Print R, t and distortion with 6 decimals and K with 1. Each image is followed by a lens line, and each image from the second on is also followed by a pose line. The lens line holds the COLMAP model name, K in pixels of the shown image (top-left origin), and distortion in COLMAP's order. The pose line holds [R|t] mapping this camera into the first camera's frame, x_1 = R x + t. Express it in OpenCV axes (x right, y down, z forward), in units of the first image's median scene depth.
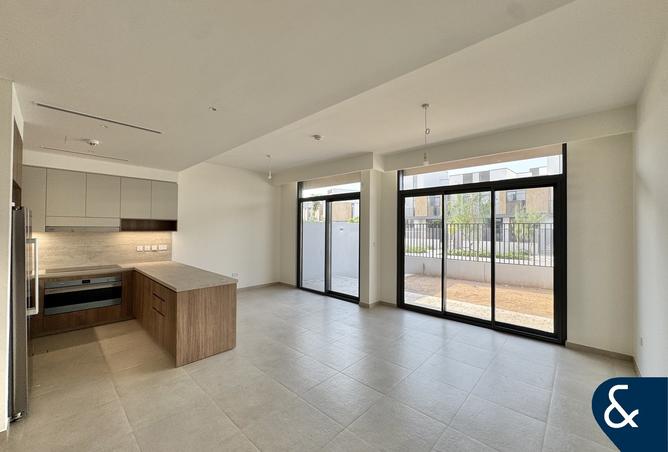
lens RADIAL K [[266.6, 0, 334.0], [0, 266.6, 226.0], [0, 0, 1]] dist [0.001835, 0.000040]
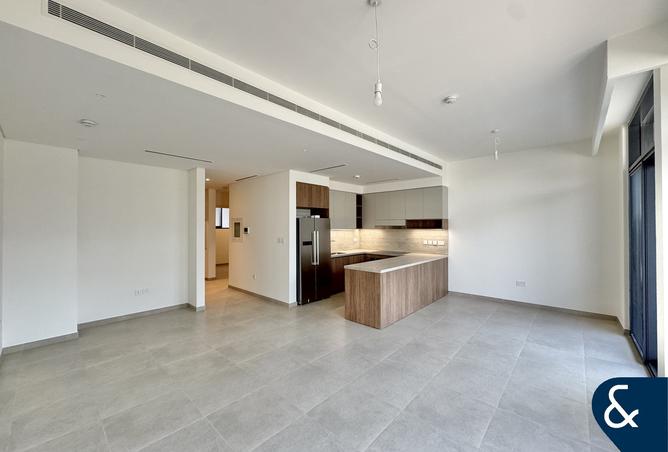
lens RADIAL K [[266.6, 0, 334.0], [0, 266.6, 226.0], [0, 0, 1]] dist [0.001835, 0.000040]
pose [[0.015628, -0.009818, -0.999830, 0.546595], [0.007493, 0.999925, -0.009702, 0.015377], [0.999850, -0.007341, 0.015701, 0.555435]]
